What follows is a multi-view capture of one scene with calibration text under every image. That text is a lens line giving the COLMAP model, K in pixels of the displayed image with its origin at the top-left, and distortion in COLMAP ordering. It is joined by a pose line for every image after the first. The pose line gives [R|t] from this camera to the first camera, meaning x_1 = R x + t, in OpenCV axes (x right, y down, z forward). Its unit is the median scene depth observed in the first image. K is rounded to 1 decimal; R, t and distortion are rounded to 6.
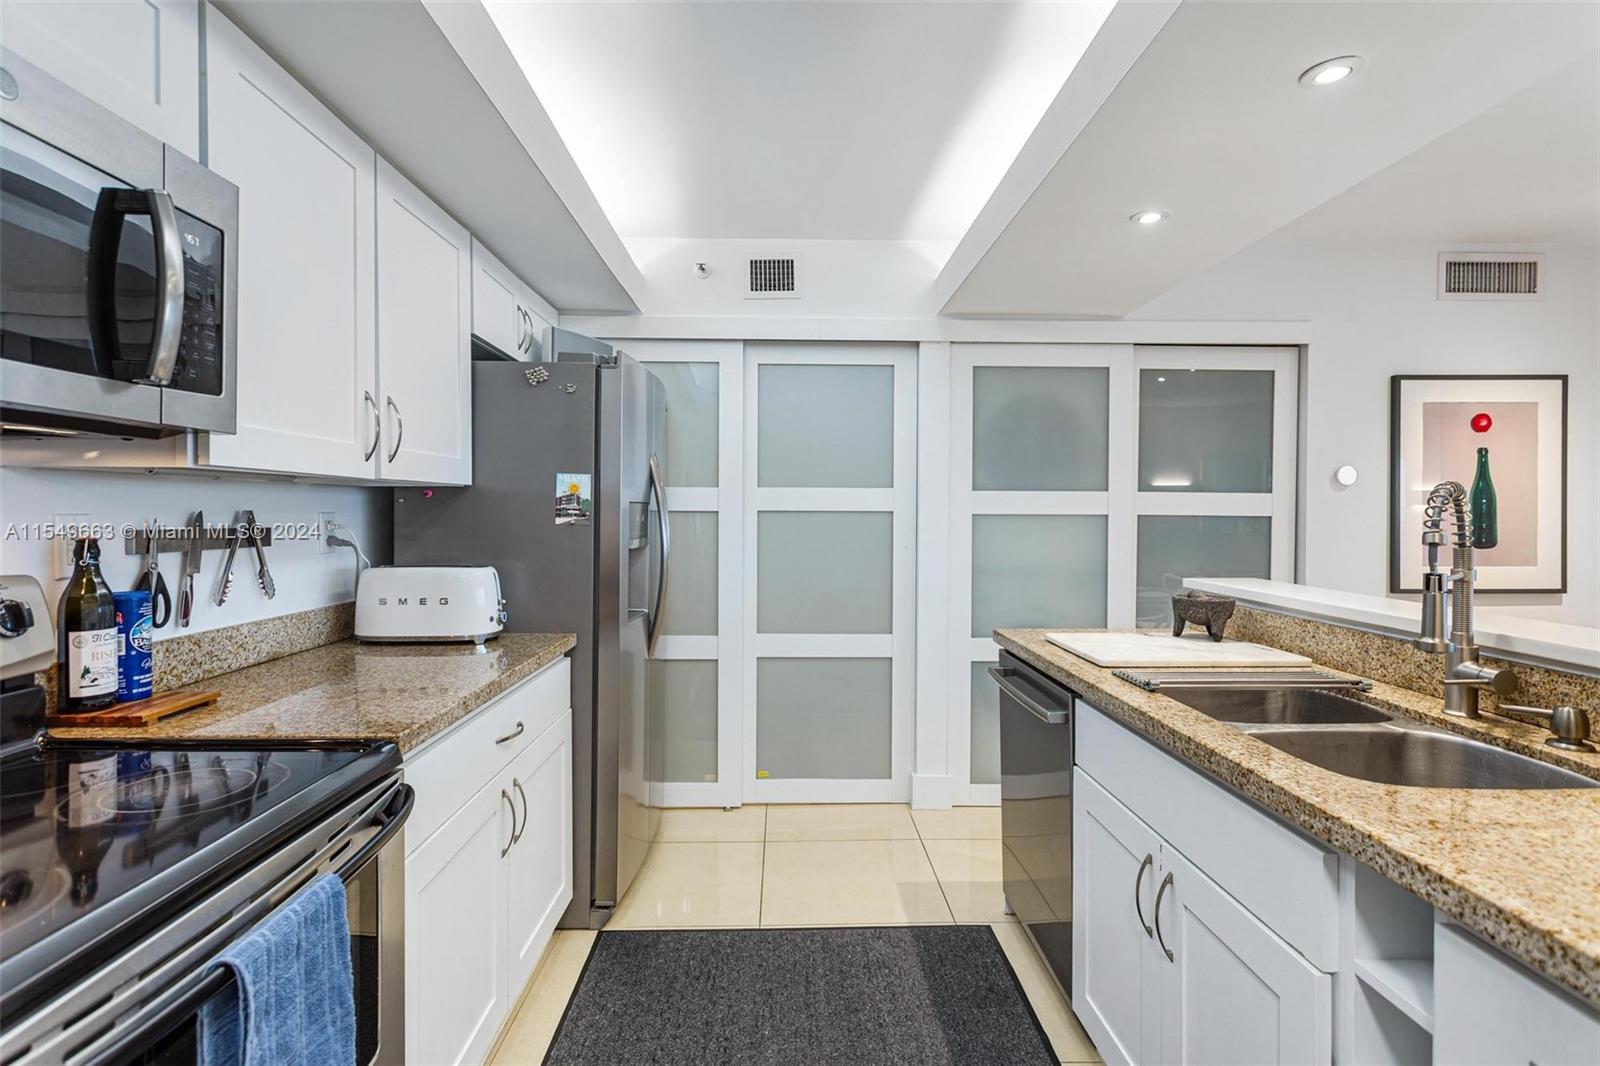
lens RADIAL K [[793.9, 0, 824.0], [0, 793.9, 510.5], [0, 0, 1]] dist [0.019691, -0.000183]
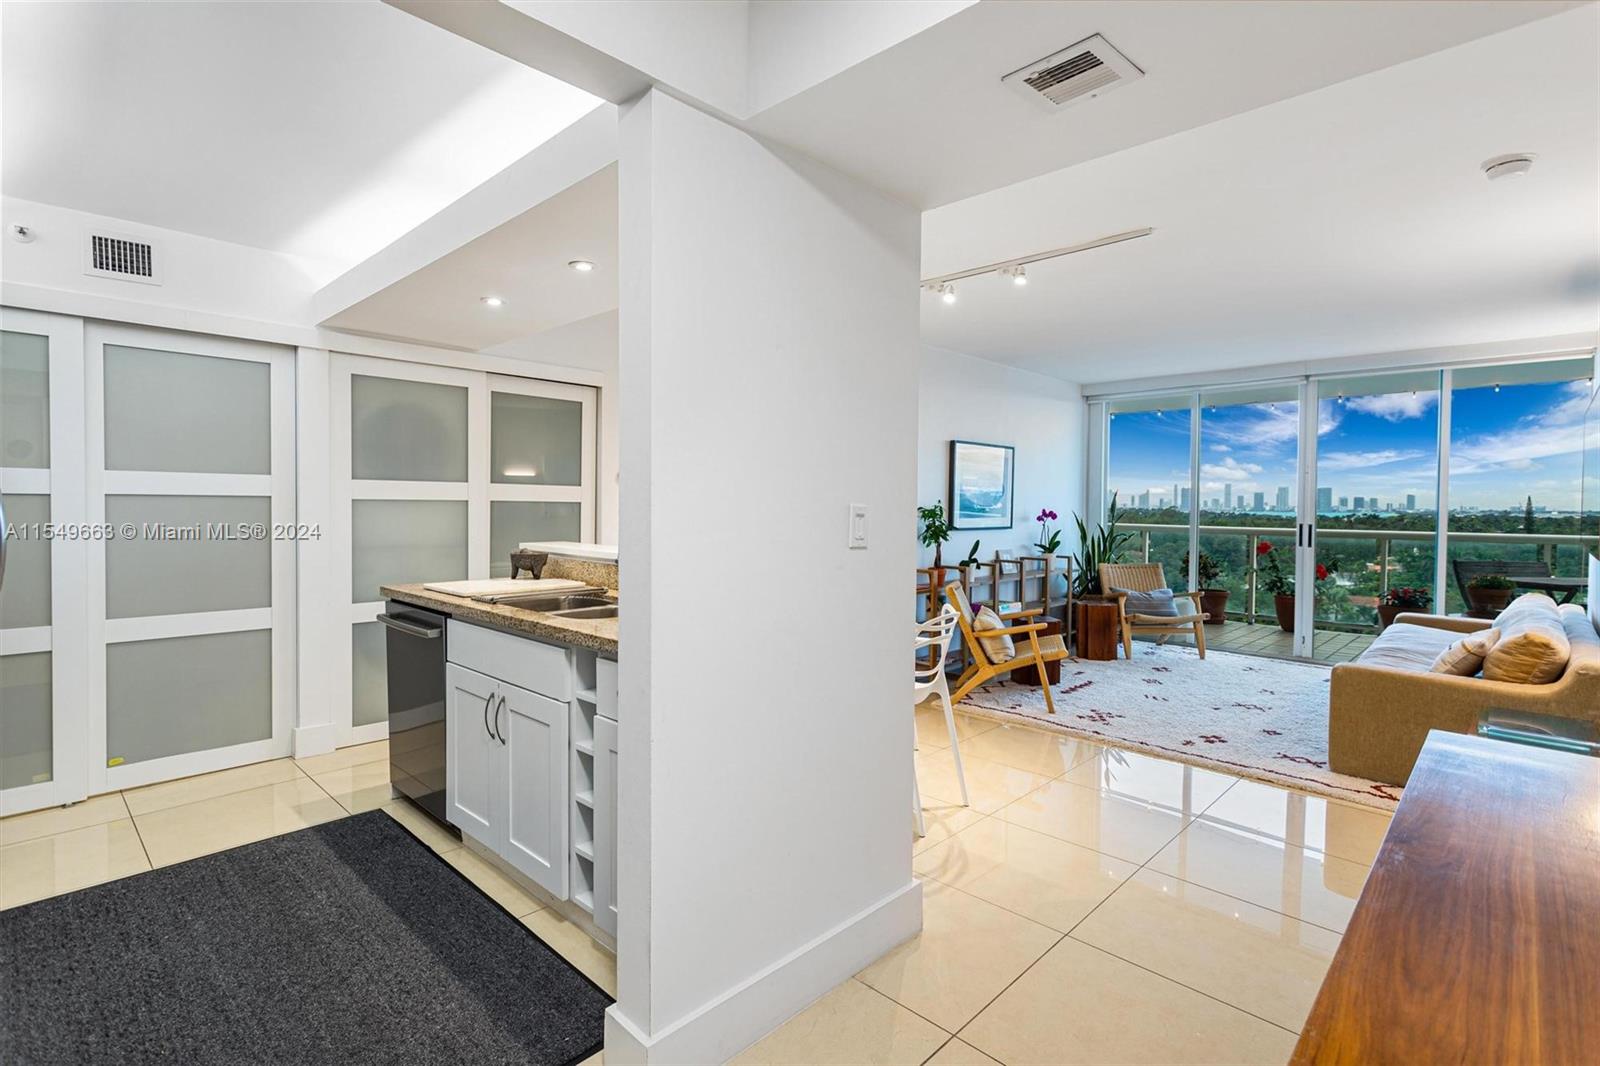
lens RADIAL K [[733.1, 0, 770.5], [0, 733.1, 531.5], [0, 0, 1]] dist [-0.008436, -0.000364]
pose [[0.742948, -0.023020, 0.668953, -0.104652], [-0.008248, 0.999018, 0.043538, 0.000456], [-0.669298, -0.037864, 0.742028, -0.297369]]
